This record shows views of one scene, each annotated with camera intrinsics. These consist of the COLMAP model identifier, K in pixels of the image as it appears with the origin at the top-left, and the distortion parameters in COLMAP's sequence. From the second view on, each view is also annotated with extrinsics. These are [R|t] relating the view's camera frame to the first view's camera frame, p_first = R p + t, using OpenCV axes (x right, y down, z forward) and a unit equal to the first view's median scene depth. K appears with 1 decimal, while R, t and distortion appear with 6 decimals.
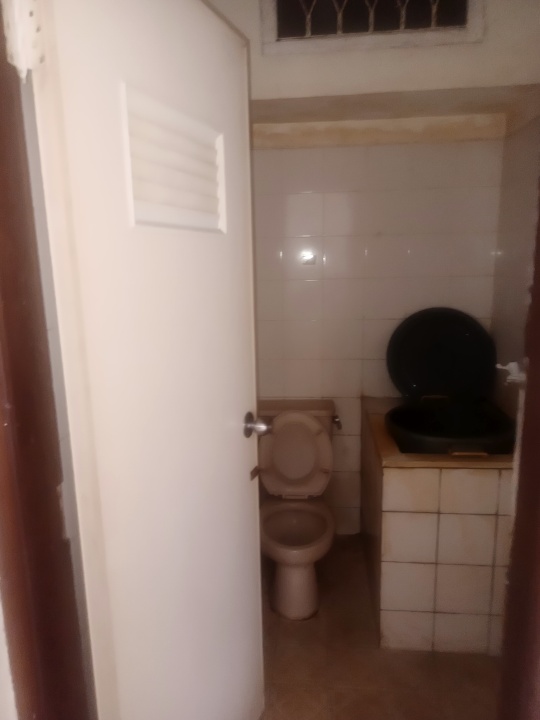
lens RADIAL K [[502.7, 0, 270.0], [0, 502.7, 360.0], [0, 0, 1]] dist [-0.000757, 0.002983]
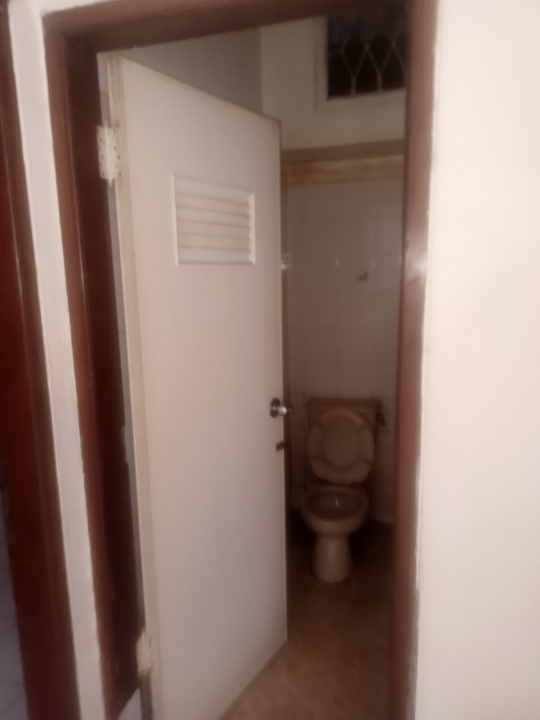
lens RADIAL K [[482.4, 0, 270.0], [0, 482.4, 360.0], [0, 0, 1]] dist [-0.001359, -0.000101]
pose [[0.980571, 0.042354, -0.191536, 0.172817], [-0.044082, 0.999017, -0.004771, 0.010527], [0.191145, 0.013121, 0.981474, -0.225769]]
